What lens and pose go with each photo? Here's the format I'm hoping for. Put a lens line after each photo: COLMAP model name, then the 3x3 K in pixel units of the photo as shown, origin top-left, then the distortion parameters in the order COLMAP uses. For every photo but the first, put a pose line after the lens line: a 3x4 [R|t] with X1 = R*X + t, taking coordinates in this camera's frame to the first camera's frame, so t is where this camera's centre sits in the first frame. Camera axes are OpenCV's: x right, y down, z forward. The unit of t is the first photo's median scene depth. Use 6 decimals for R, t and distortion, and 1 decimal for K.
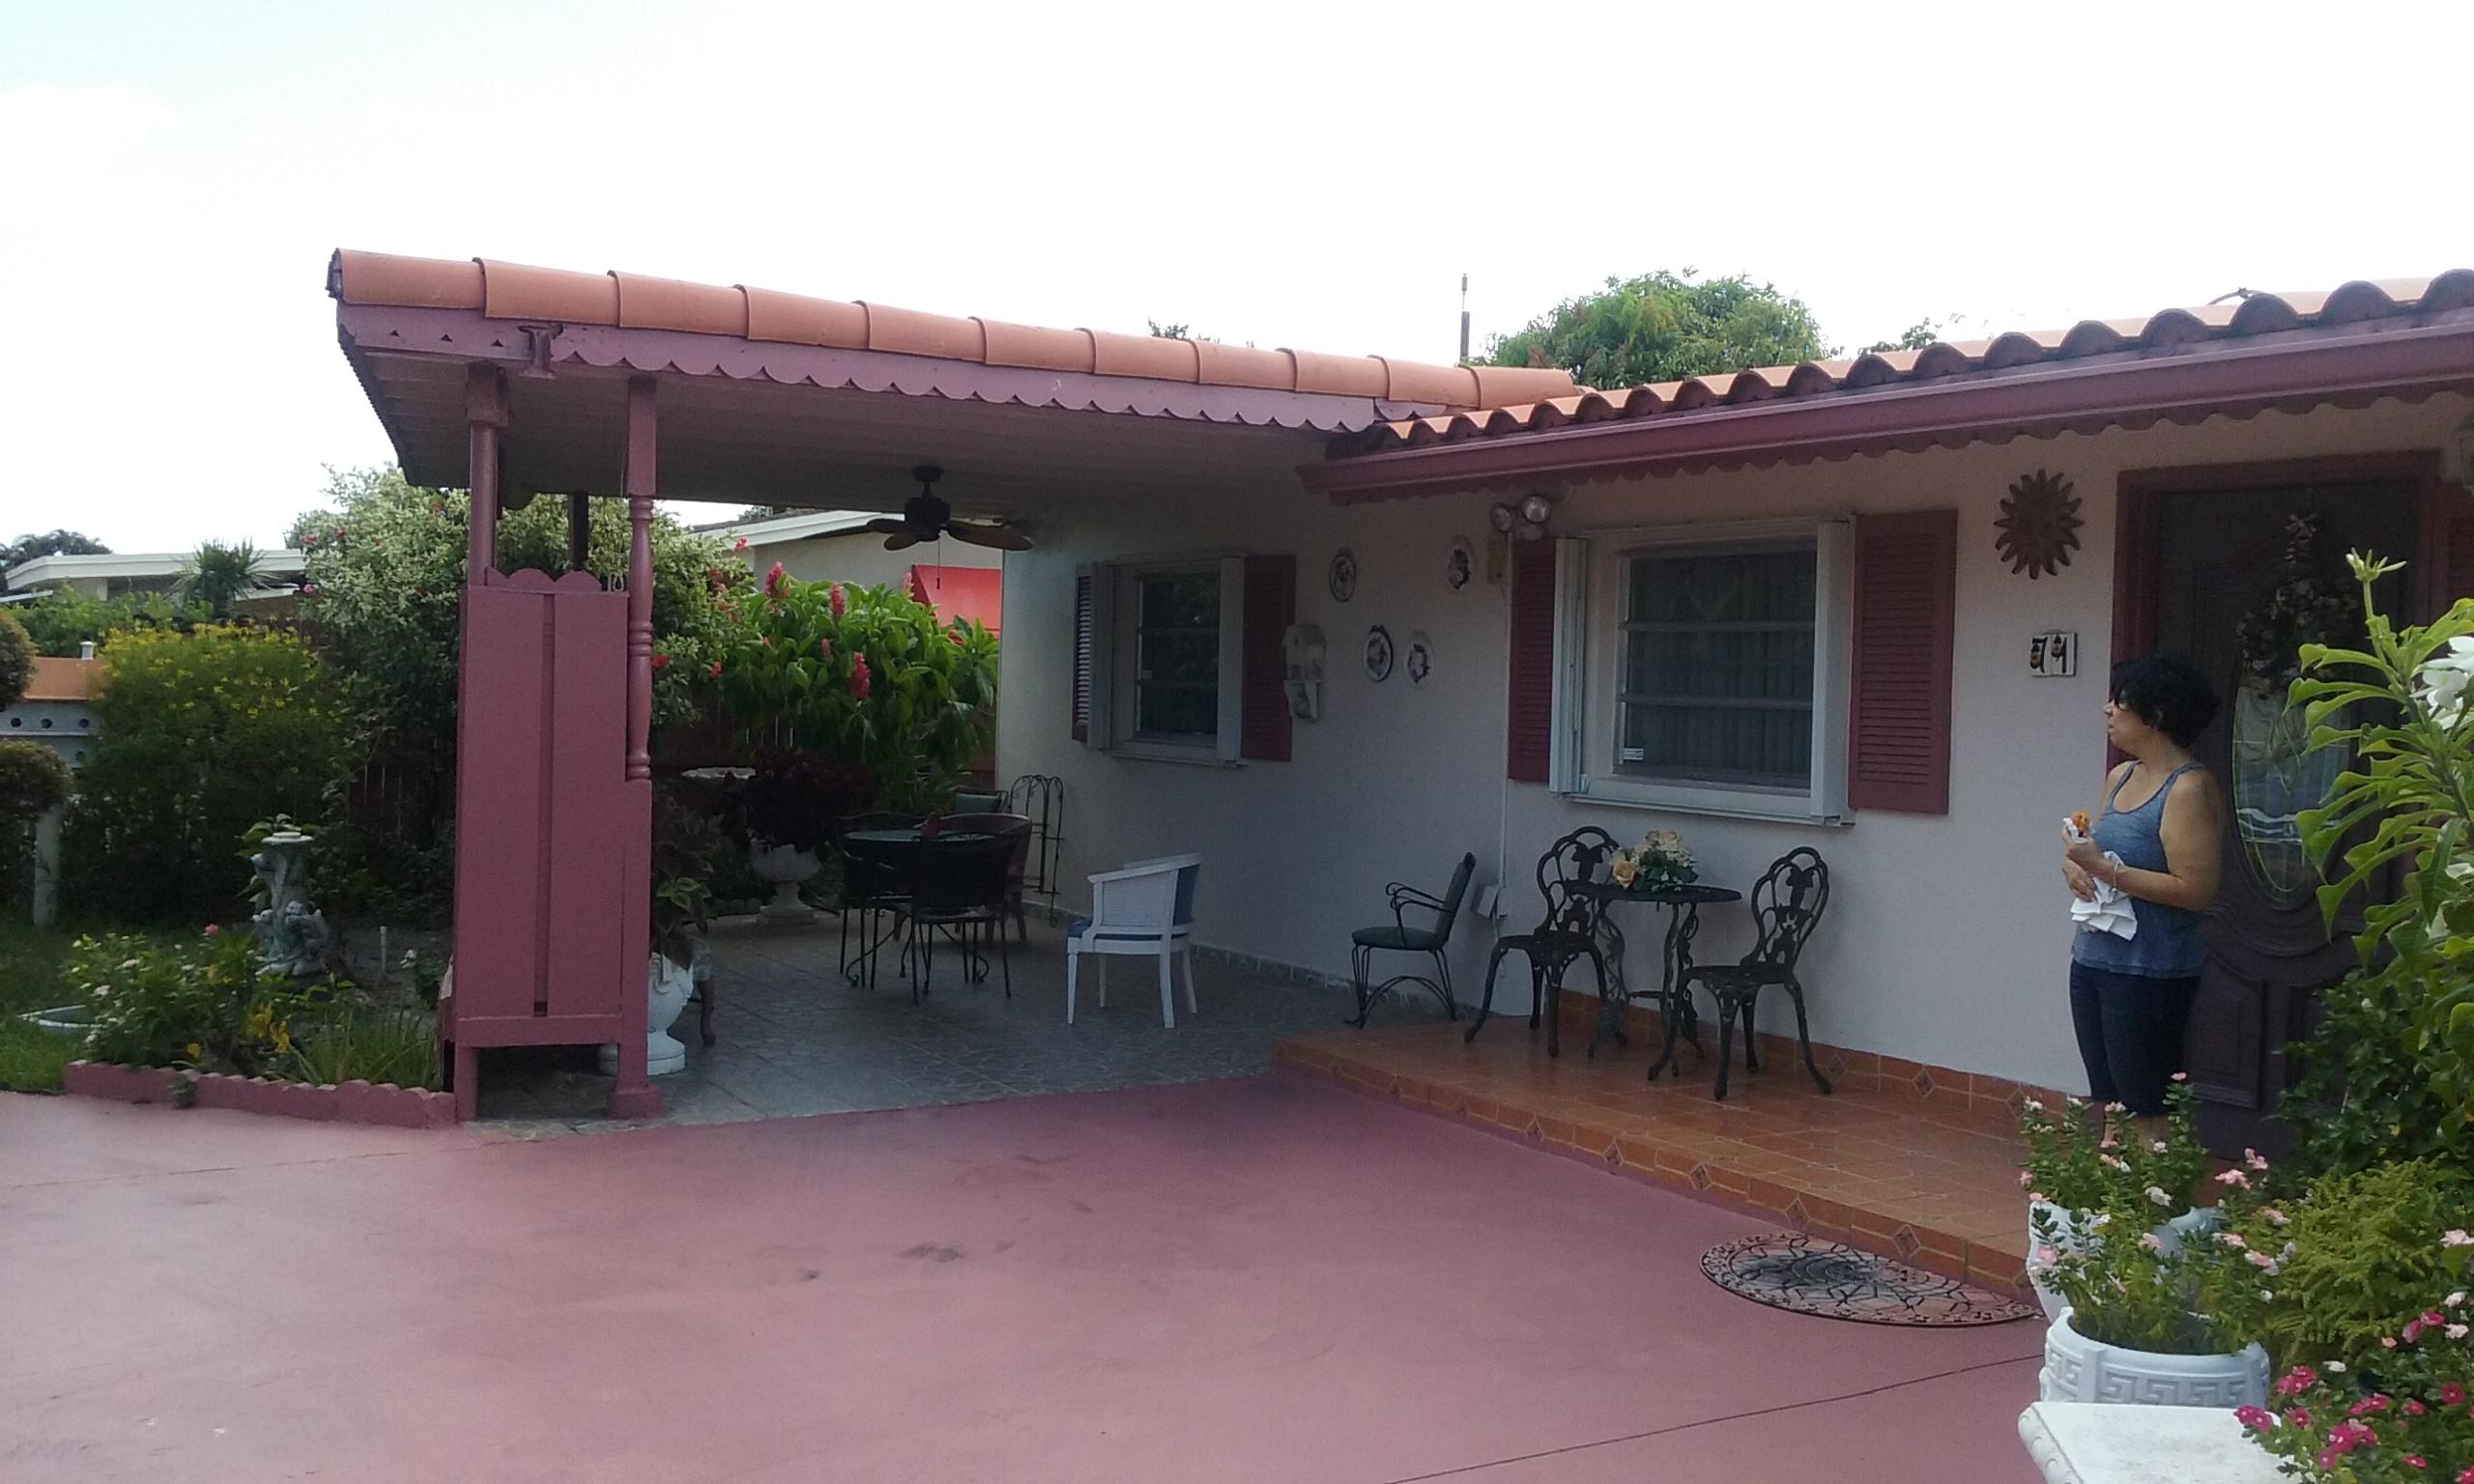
lens RADIAL K [[2260.0, 0, 1244.1], [0, 2260.0, 752.7], [0, 0, 1]] dist [0.086204, -0.214533]
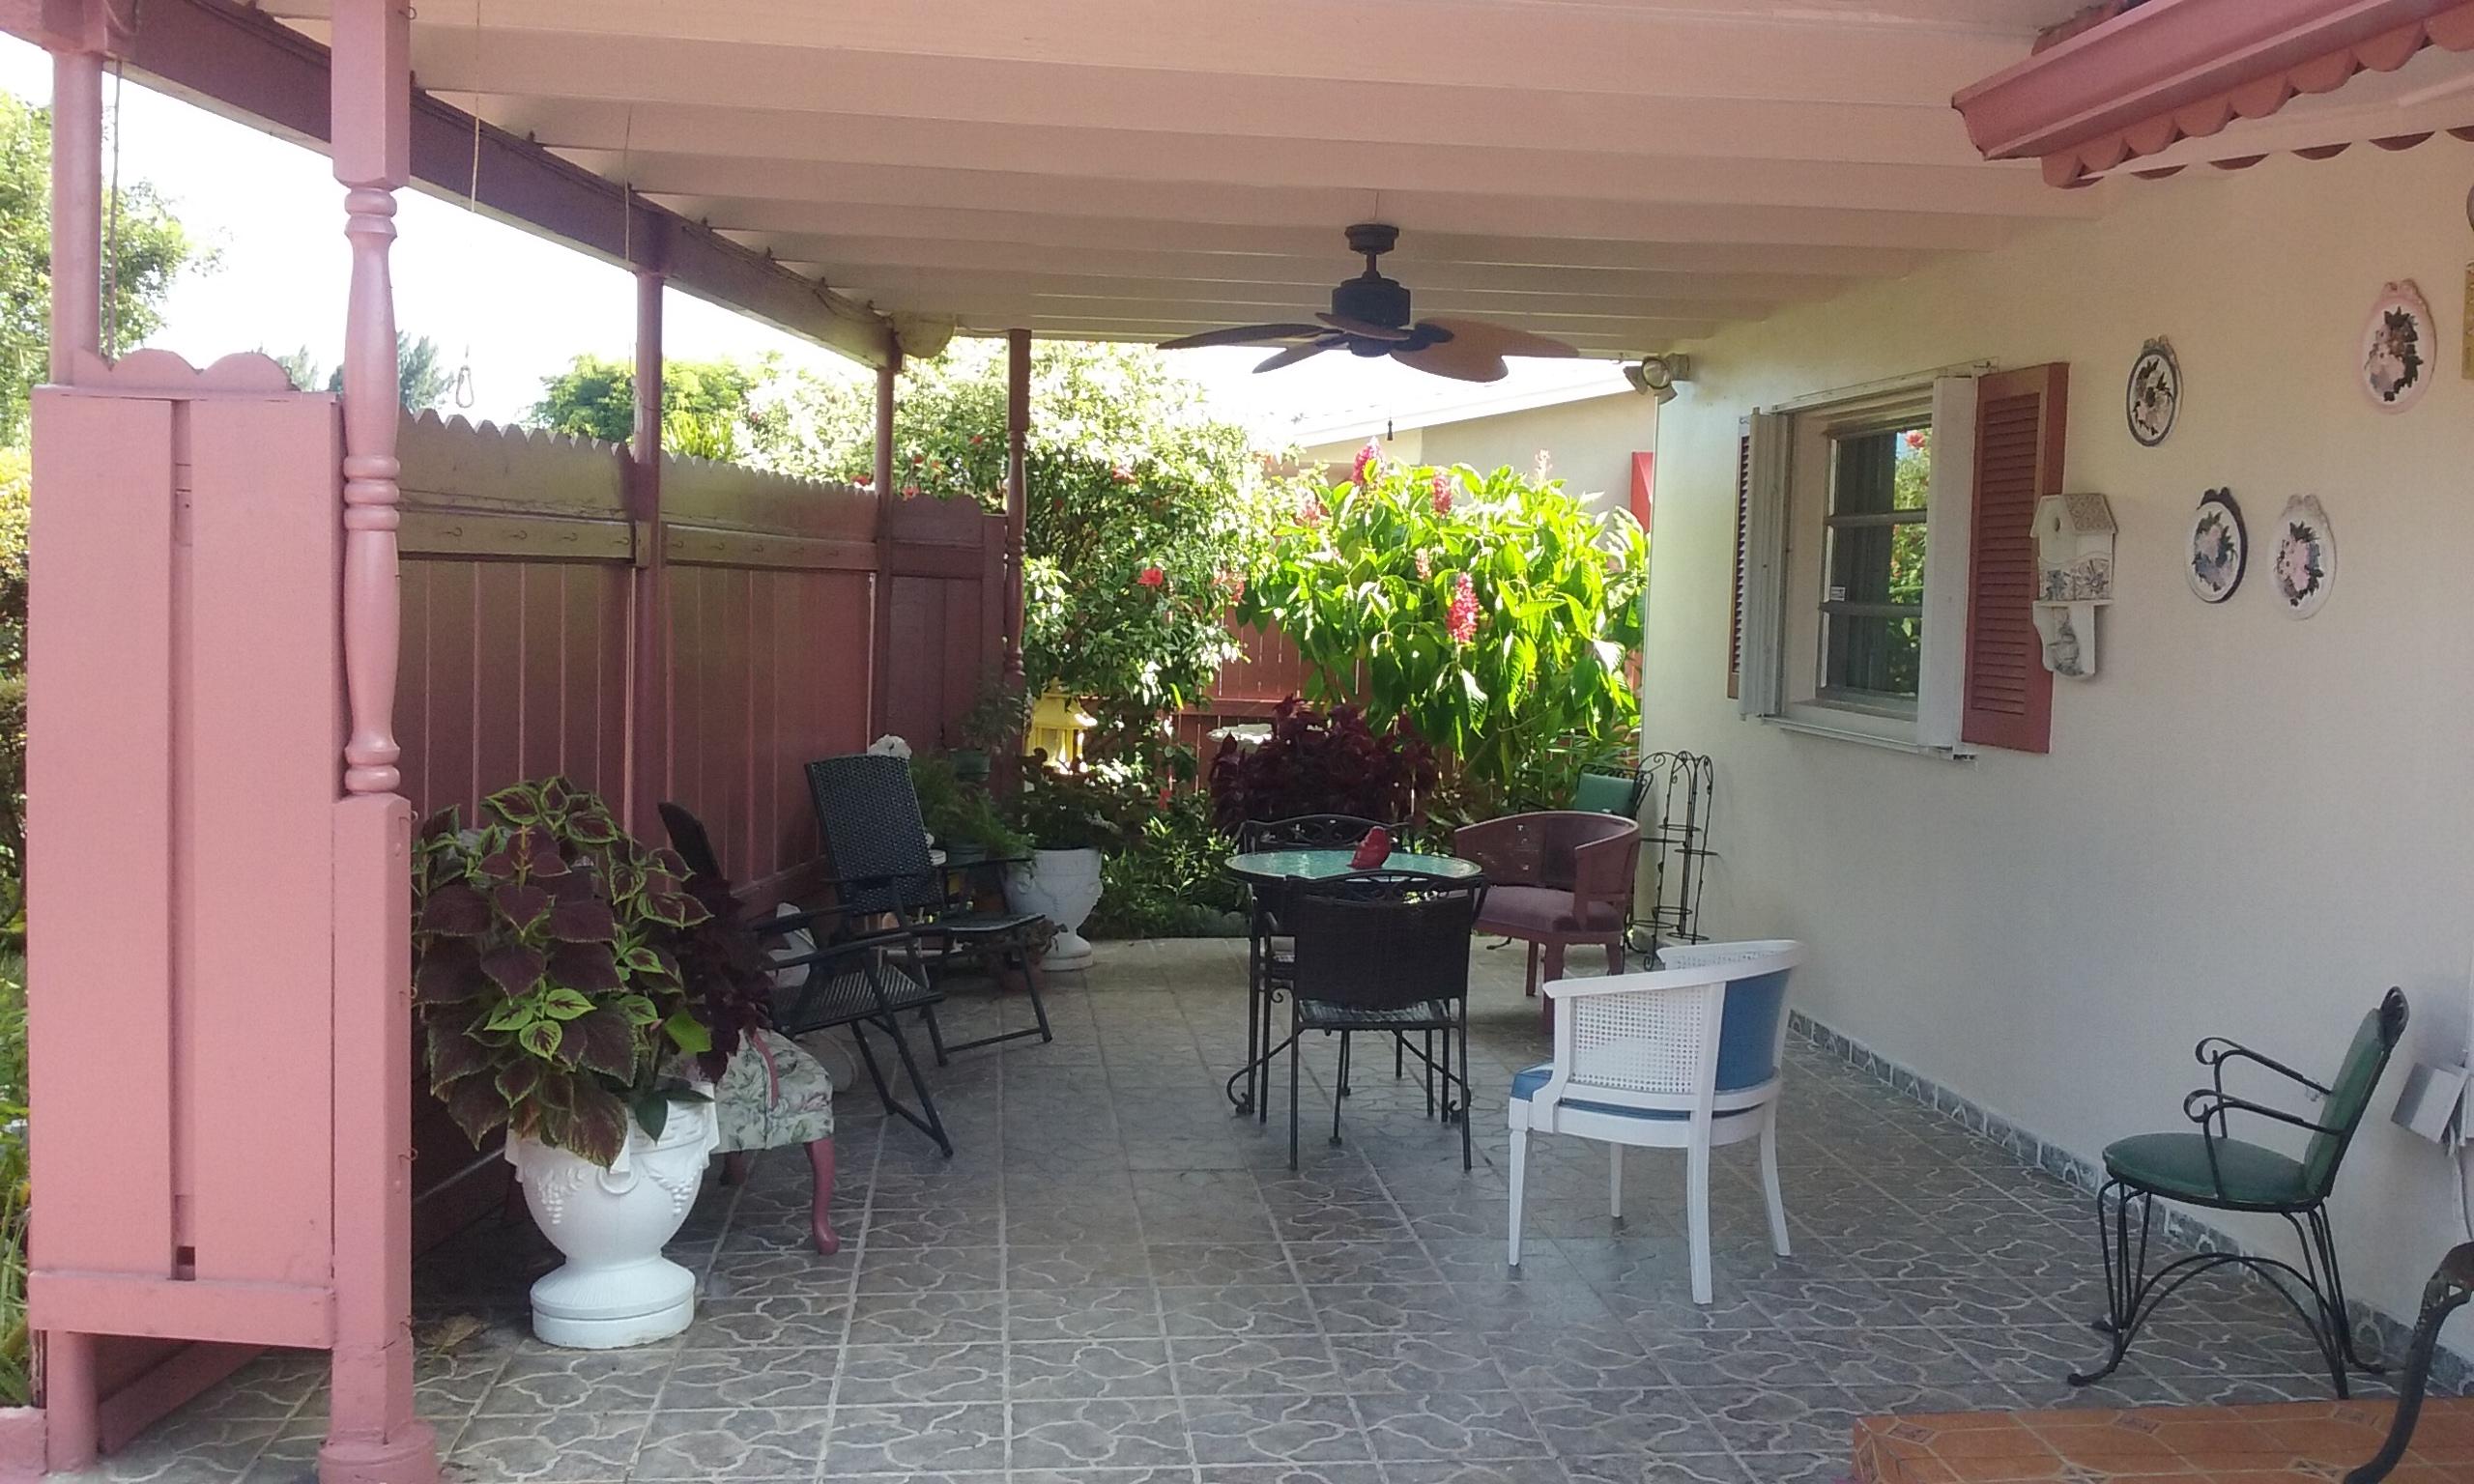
lens RADIAL K [[2252.6, 0, 1243.0], [0, 2252.6, 732.9], [0, 0, 1]] dist [0.094814, -0.211902]
pose [[0.916874, 0.027843, -0.398204, 0.083413], [-0.019502, 0.999498, 0.024984, -0.015513], [0.398699, -0.015142, 0.916957, 0.611249]]
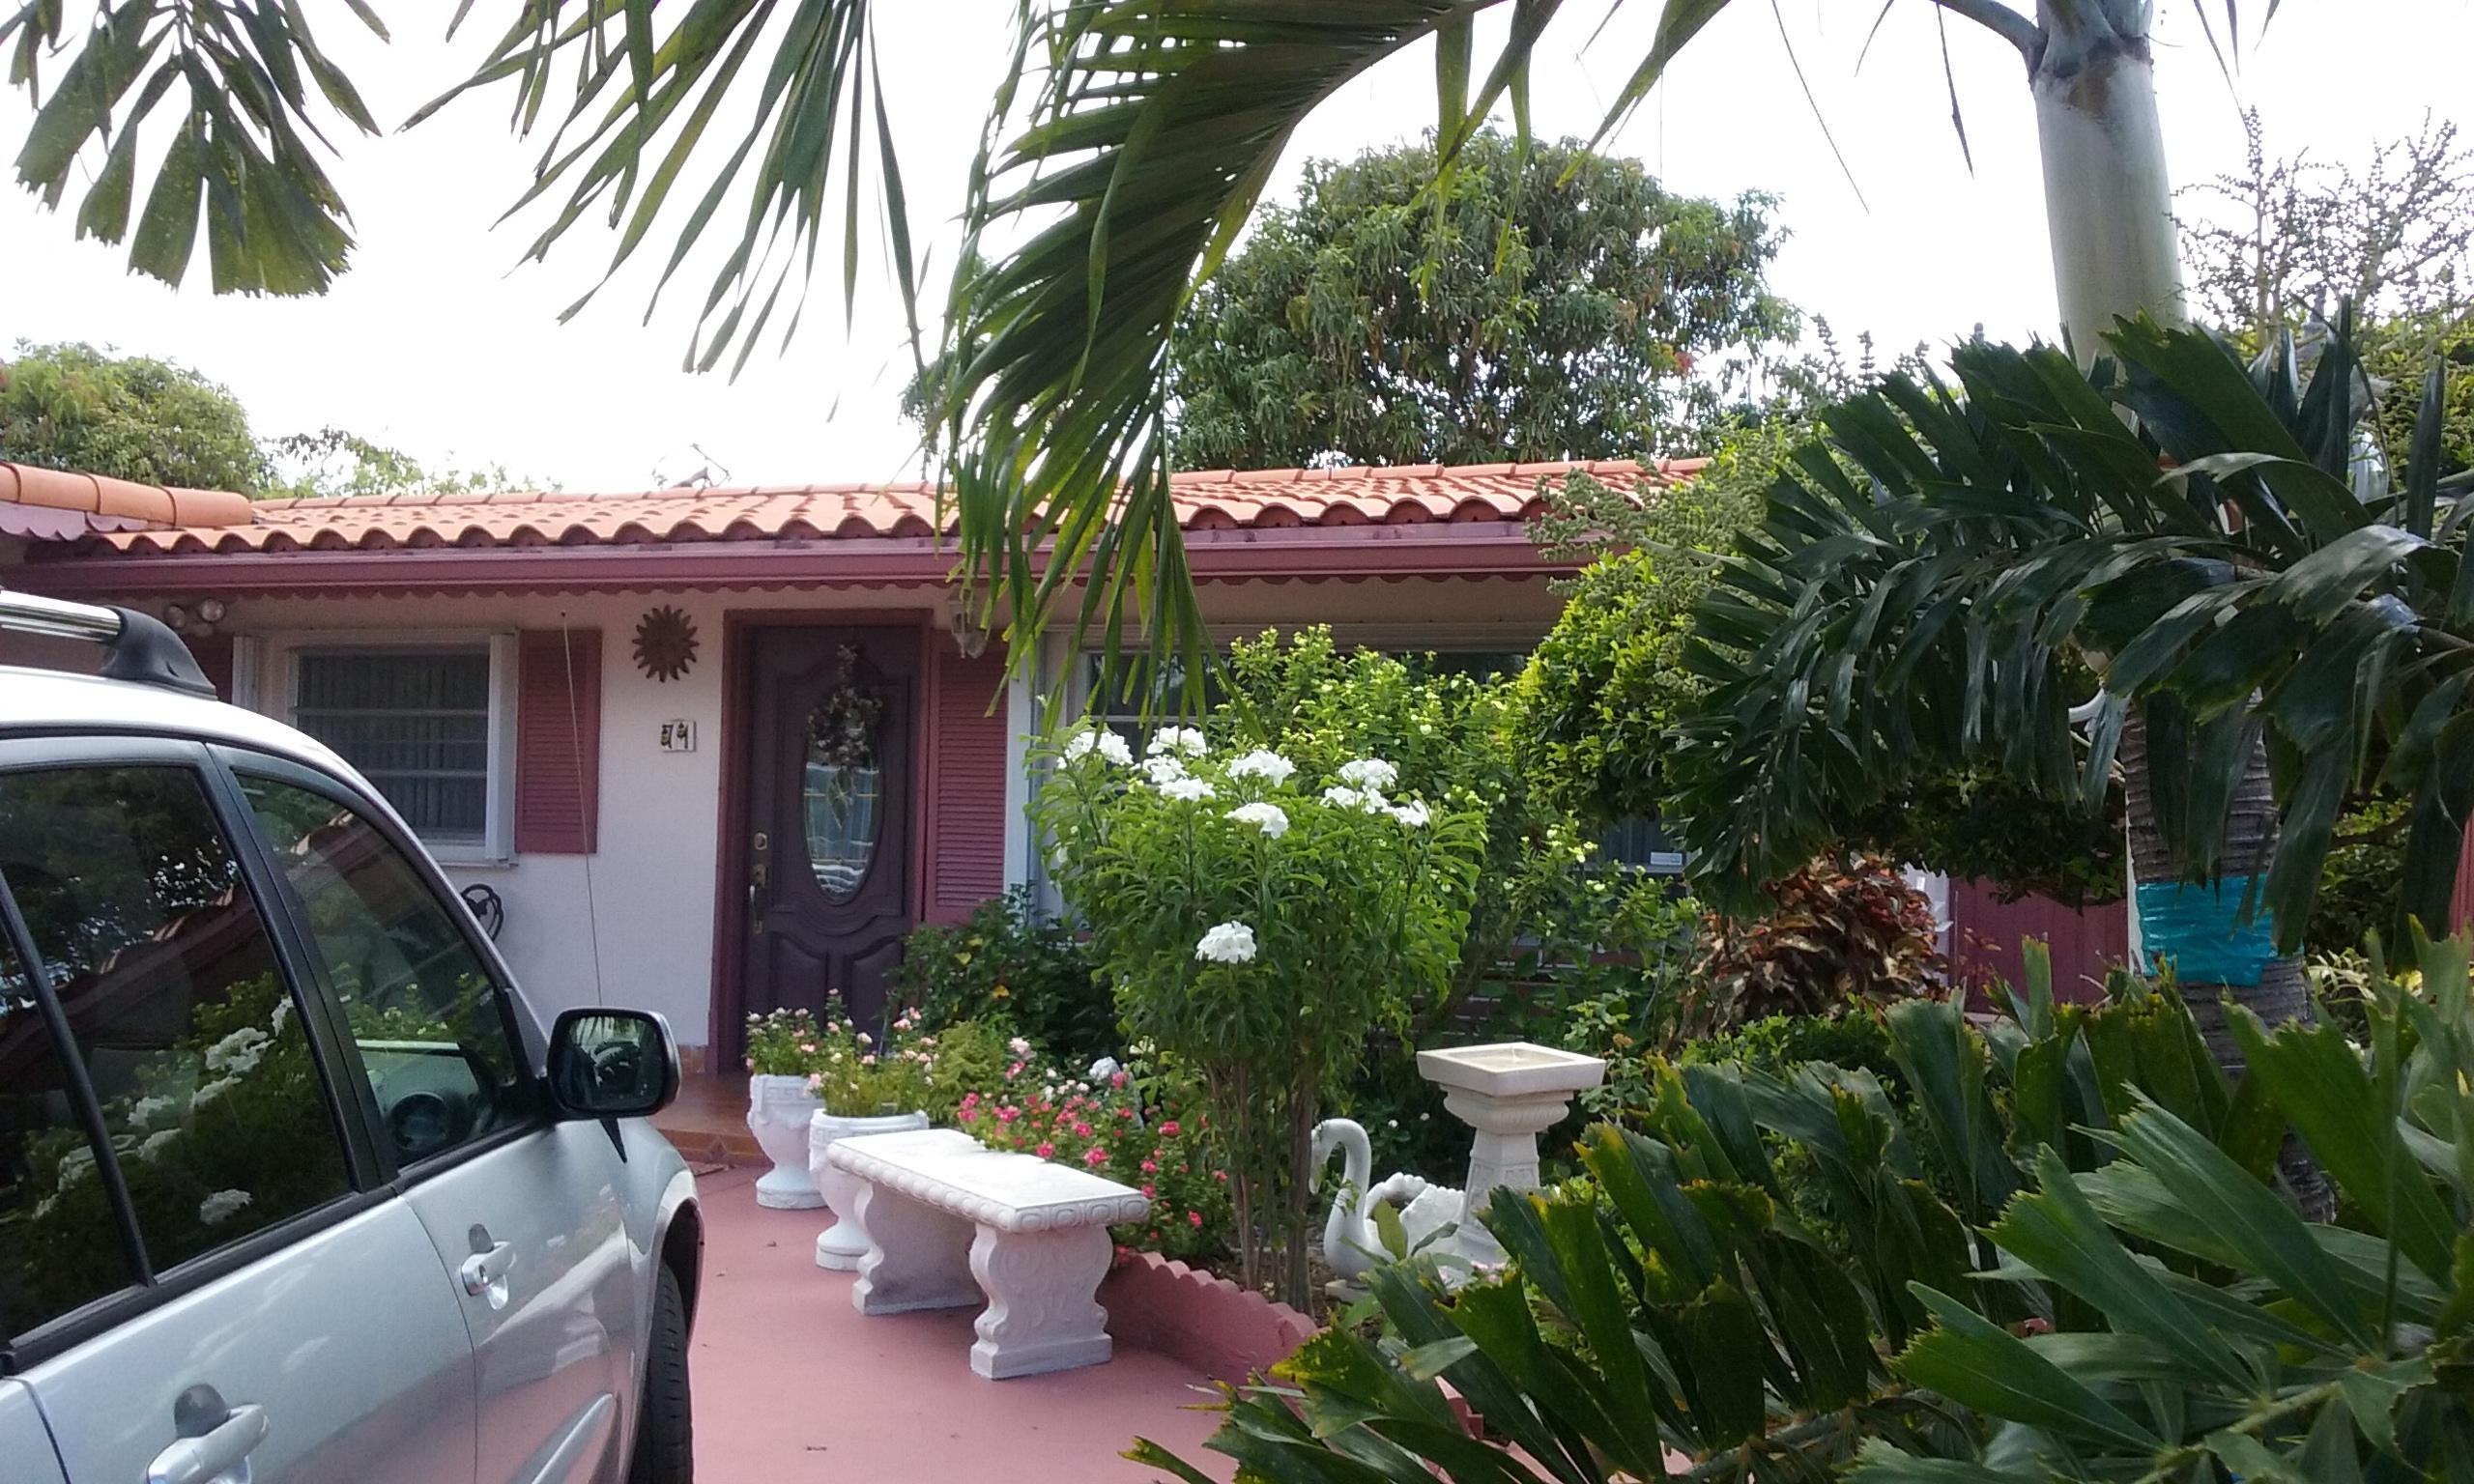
lens RADIAL K [[2179.1, 0, 1237.7], [0, 2179.1, 712.9], [0, 0, 1]] dist [0.087322, 0.000598]
pose [[0.771291, 0.010595, 0.636395, -0.219229], [0.023958, 0.998670, -0.045662, 0.011749], [-0.636032, 0.050465, 0.770011, -0.242639]]
